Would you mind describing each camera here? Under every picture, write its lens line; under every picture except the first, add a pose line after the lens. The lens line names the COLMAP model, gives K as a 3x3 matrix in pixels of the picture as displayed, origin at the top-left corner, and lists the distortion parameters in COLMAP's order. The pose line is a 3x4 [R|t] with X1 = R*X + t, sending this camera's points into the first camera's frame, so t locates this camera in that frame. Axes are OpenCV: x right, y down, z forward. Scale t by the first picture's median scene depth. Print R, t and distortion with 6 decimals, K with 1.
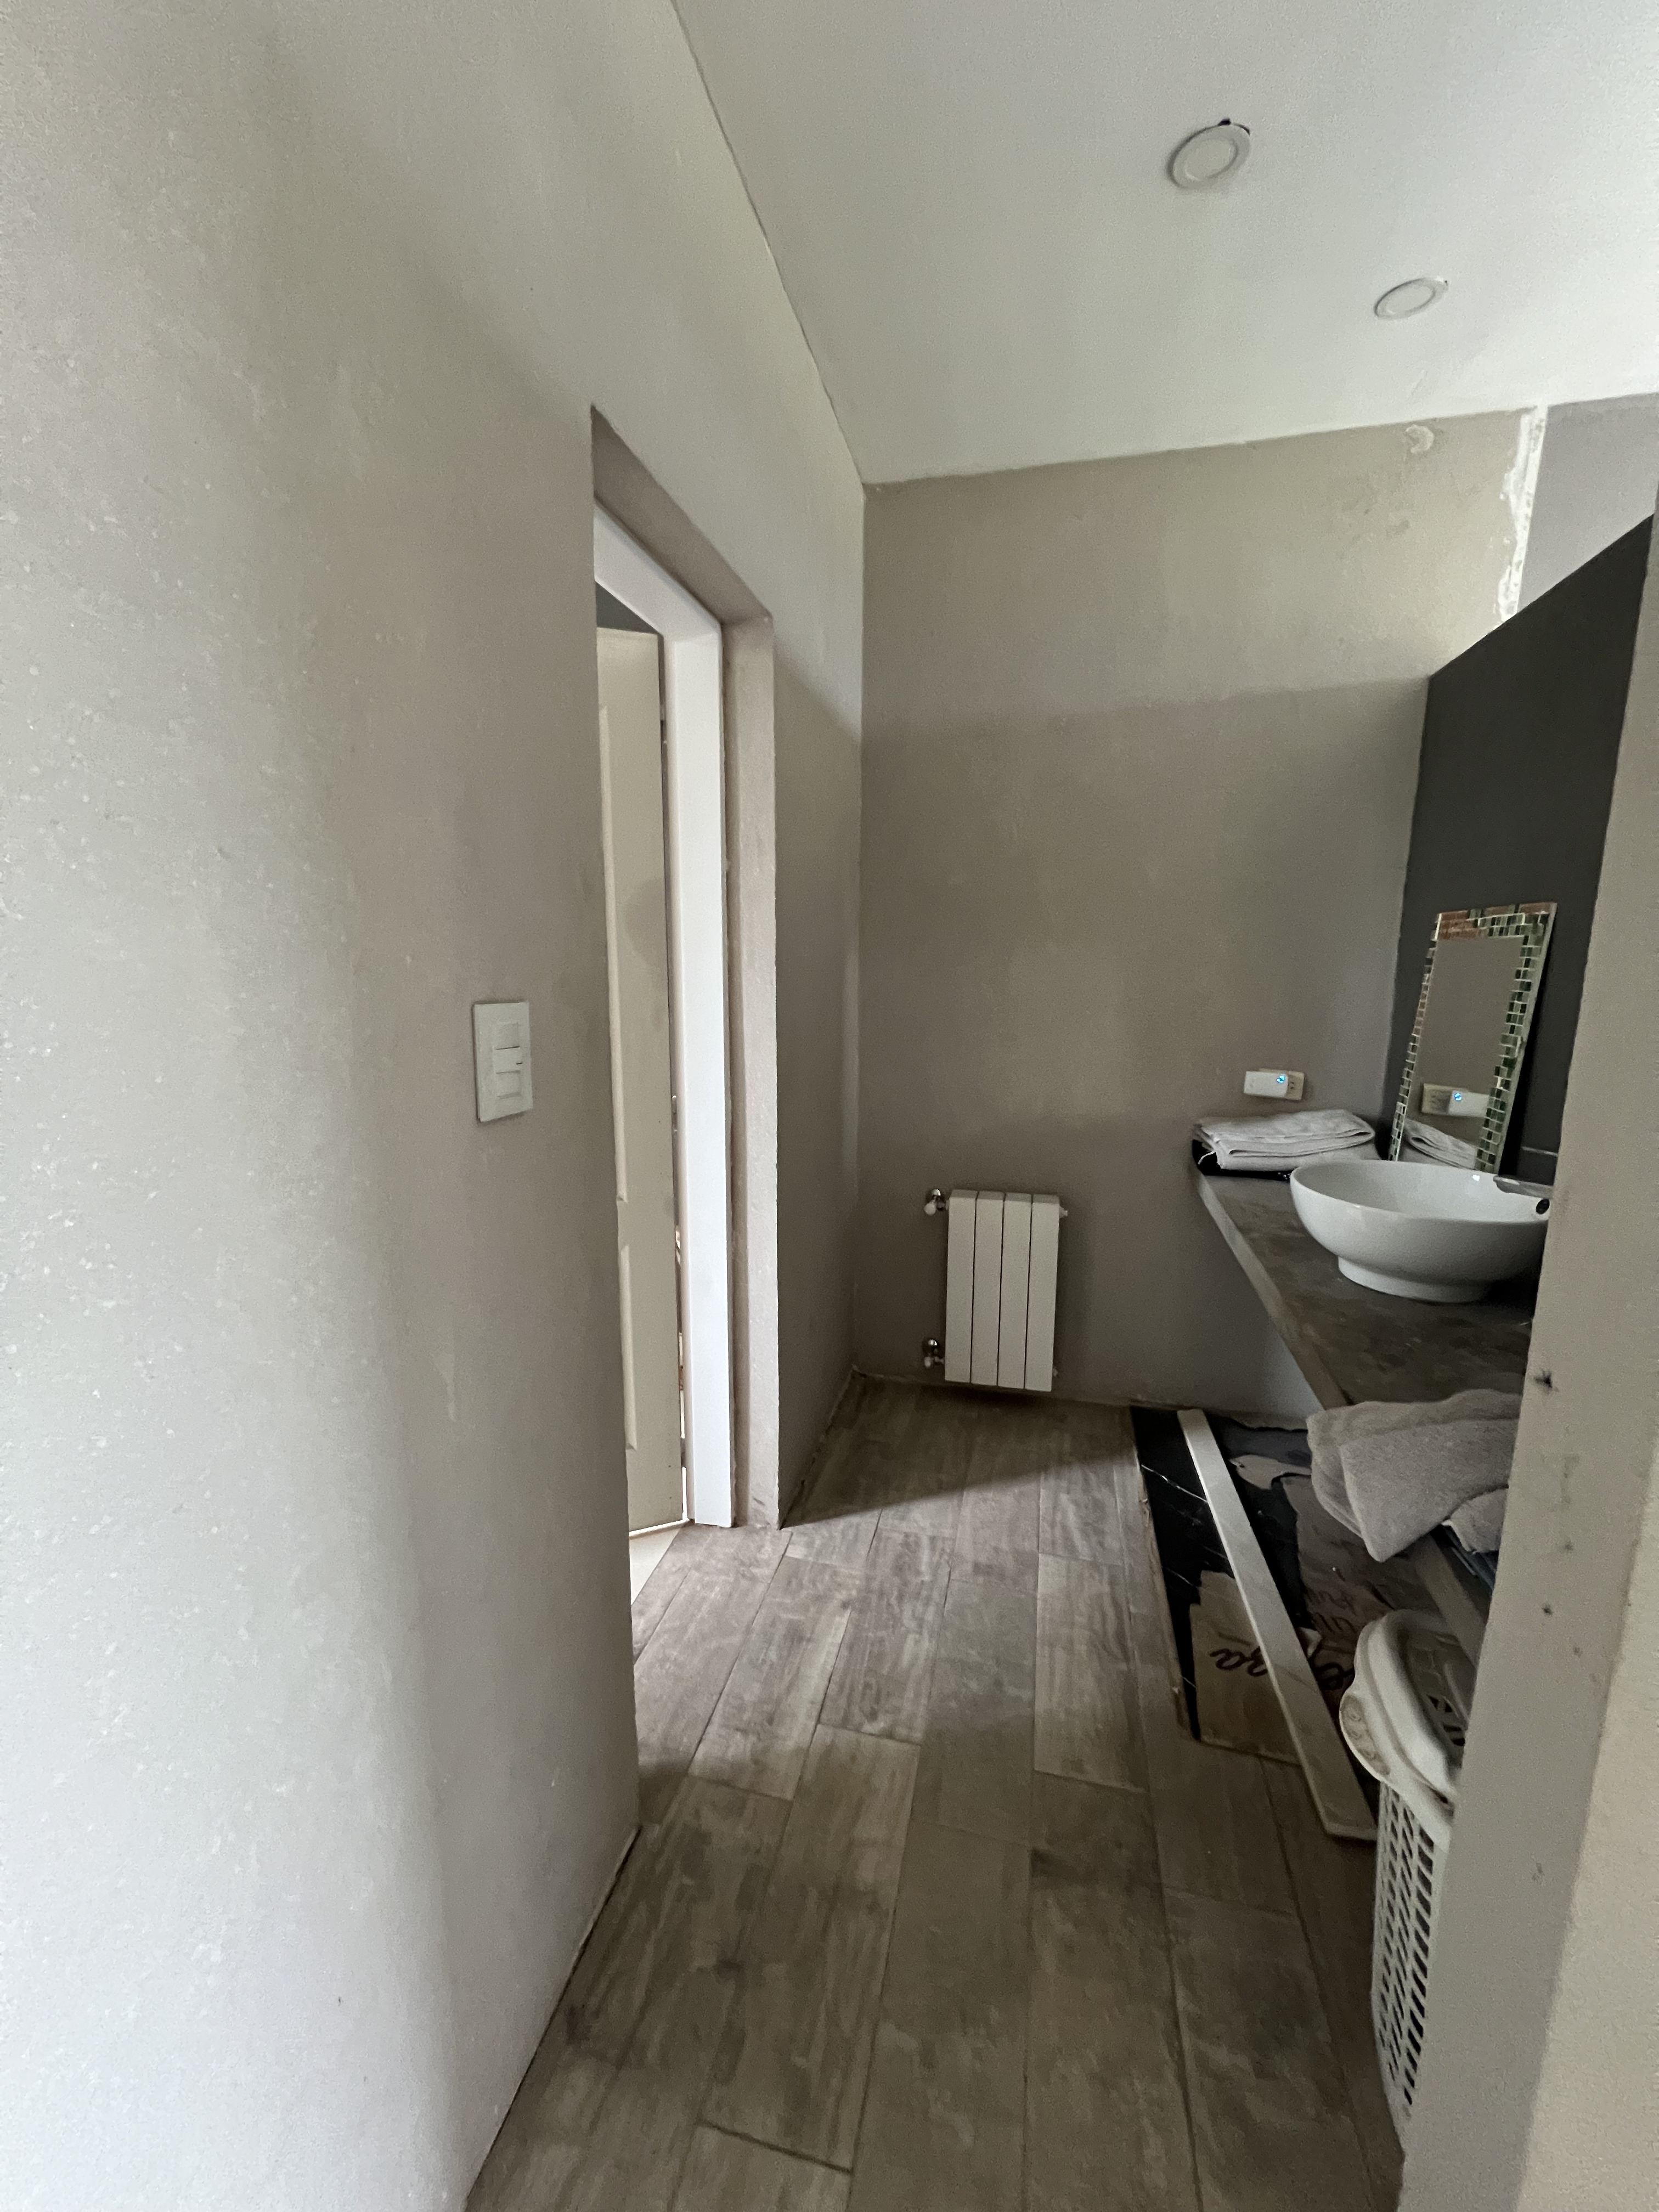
lens RADIAL K [[882.7, 0, 830.7], [0, 882.7, 1098.6], [0, 0, 1]] dist [-0.001587, 0.000343]
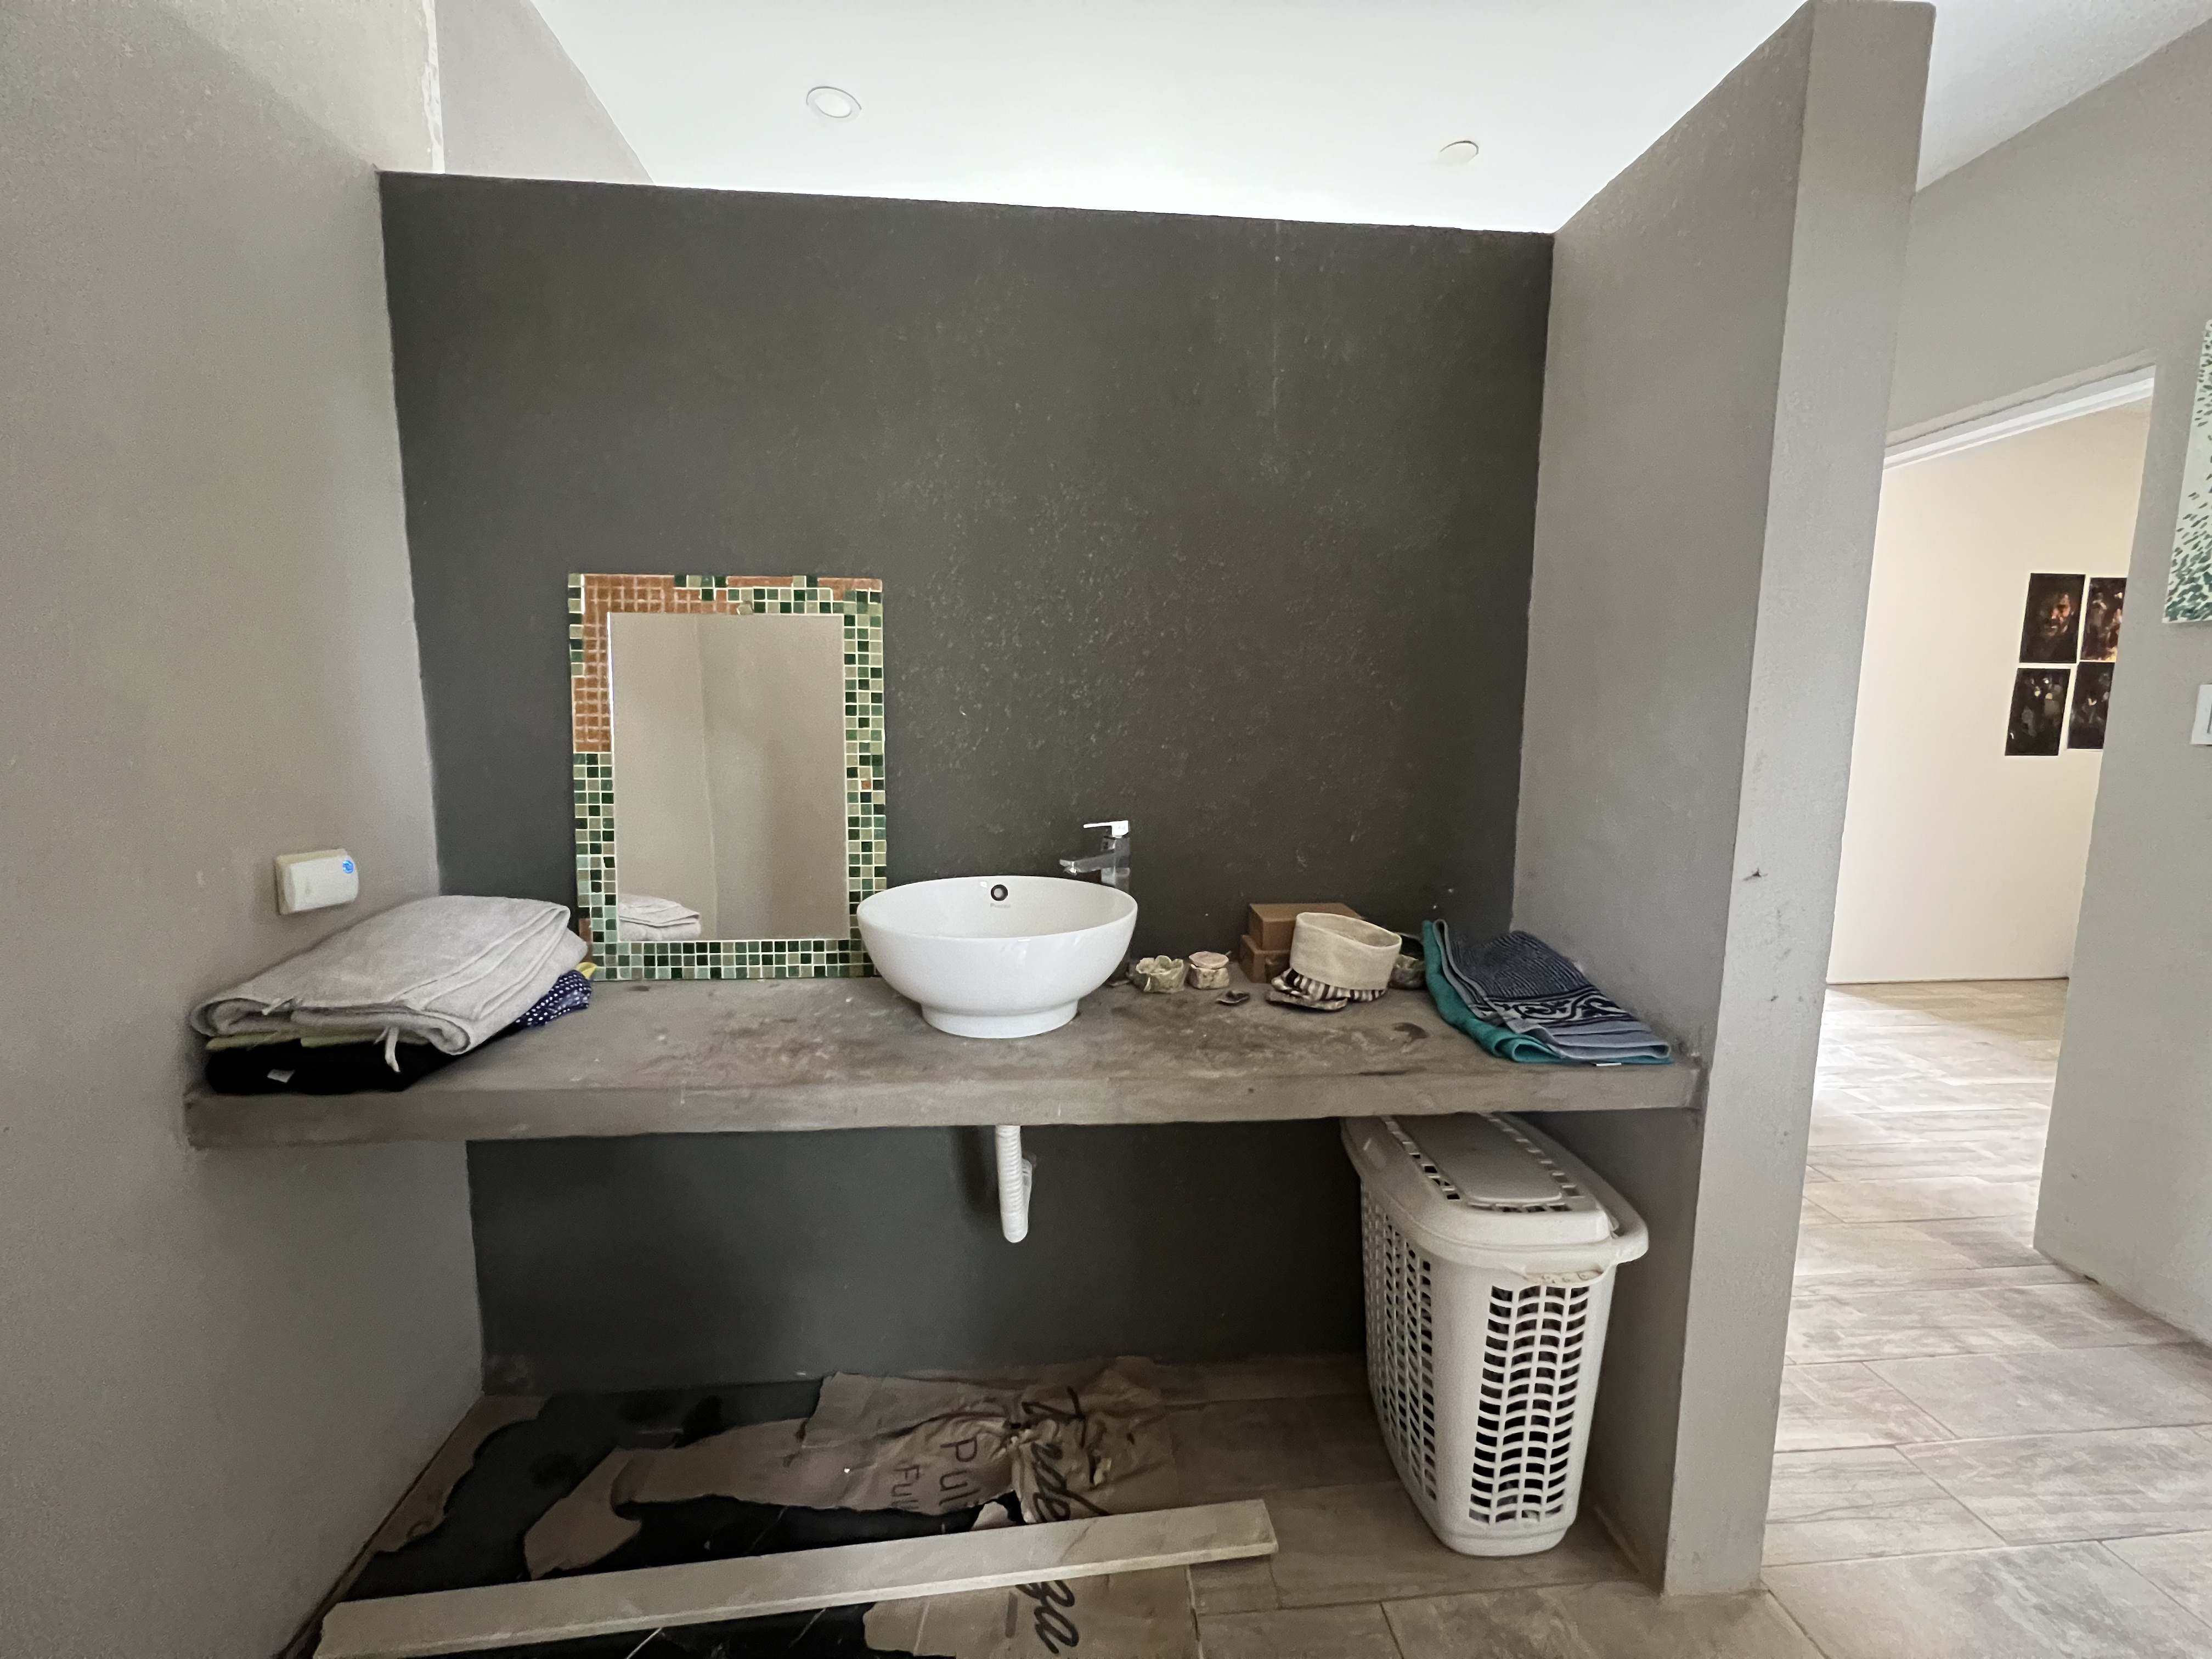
lens RADIAL K [[882.7, 0, 1104.4], [0, 882.7, 827.2], [0, 0, 1]] dist [-0.001587, 0.000343]
pose [[-0.313382, -0.132562, 0.940329, -0.132662], [0.154416, 0.969917, 0.188195, -0.104755], [-0.936988, 0.204179, -0.283485, 1.099442]]
